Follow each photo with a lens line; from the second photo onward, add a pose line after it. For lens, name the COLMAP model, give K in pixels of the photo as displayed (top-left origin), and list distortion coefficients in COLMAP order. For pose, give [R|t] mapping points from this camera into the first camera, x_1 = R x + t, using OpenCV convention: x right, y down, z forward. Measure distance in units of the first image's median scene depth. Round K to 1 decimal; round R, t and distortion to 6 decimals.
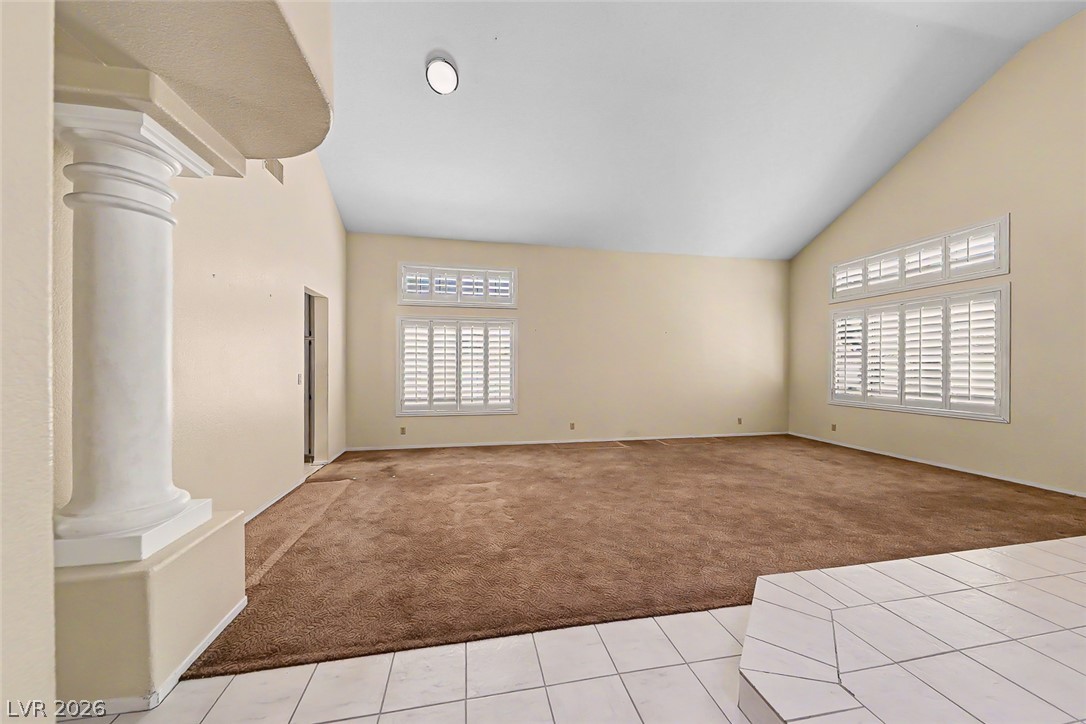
lens RADIAL K [[378.3, 0, 530.8], [0, 378.3, 353.2], [0, 0, 1]] dist [0.001268, -0.000939]
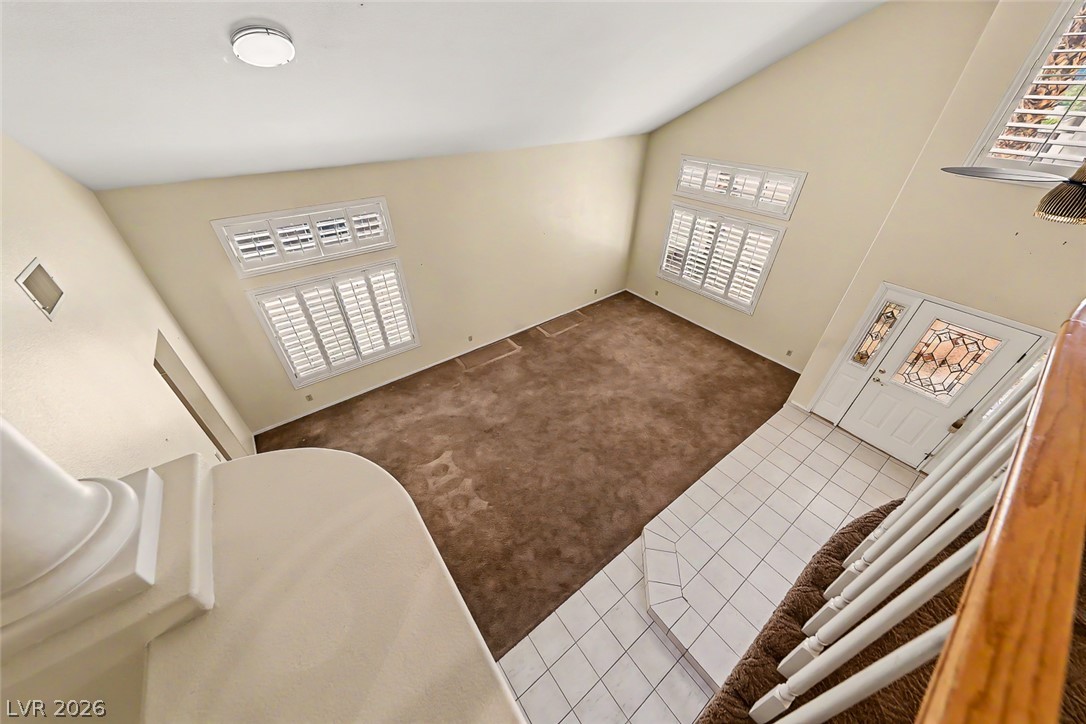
lens RADIAL K [[378.3, 0, 535.3], [0, 378.3, 354.6], [0, 0, 1]] dist [0.001268, -0.000939]
pose [[0.896967, -0.271598, 0.348835, -0.124896], [0.004973, 0.795191, 0.606338, -0.461988], [-0.442070, -0.542130, 0.714611, 0.108178]]
